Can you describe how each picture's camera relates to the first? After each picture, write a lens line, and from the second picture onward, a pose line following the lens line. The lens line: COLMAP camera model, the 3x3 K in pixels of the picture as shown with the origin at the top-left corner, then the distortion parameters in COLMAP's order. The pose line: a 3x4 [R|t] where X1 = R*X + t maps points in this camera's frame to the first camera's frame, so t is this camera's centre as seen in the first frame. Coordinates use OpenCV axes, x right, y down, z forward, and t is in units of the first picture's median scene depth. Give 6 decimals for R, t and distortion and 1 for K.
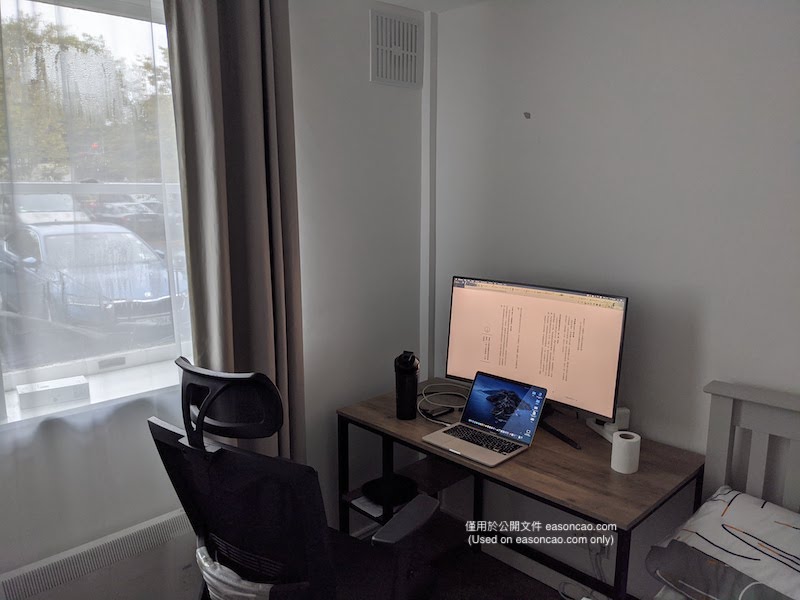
lens RADIAL K [[634.1, 0, 400.3], [0, 634.1, 302.8], [0, 0, 1]] dist [0.085798, -0.127758]
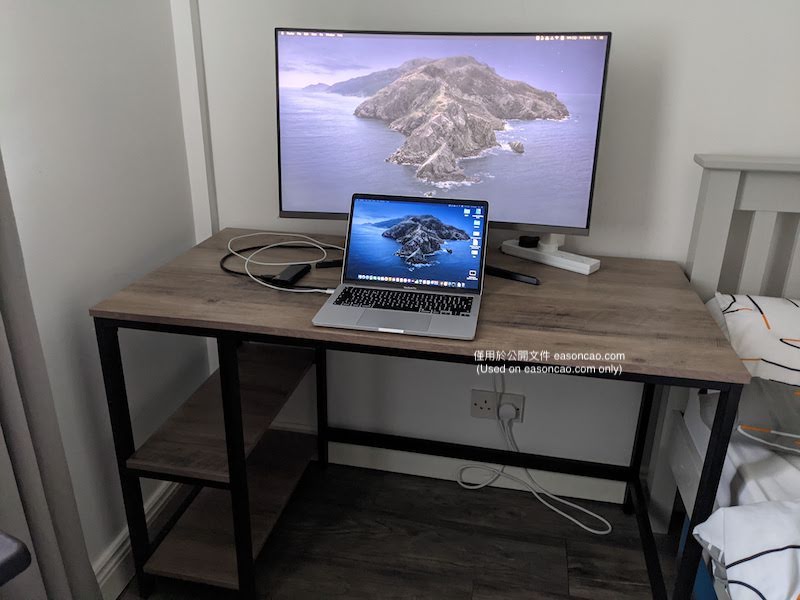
lens RADIAL K [[639.0, 0, 400.1], [0, 639.0, 285.7], [0, 0, 1]] dist [0.076003, -0.140570]
pose [[0.835188, -0.187879, 0.516877, -0.177599], [0.091779, 0.974273, 0.205838, 0.079154], [-0.542252, -0.124475, 0.830945, 0.516681]]
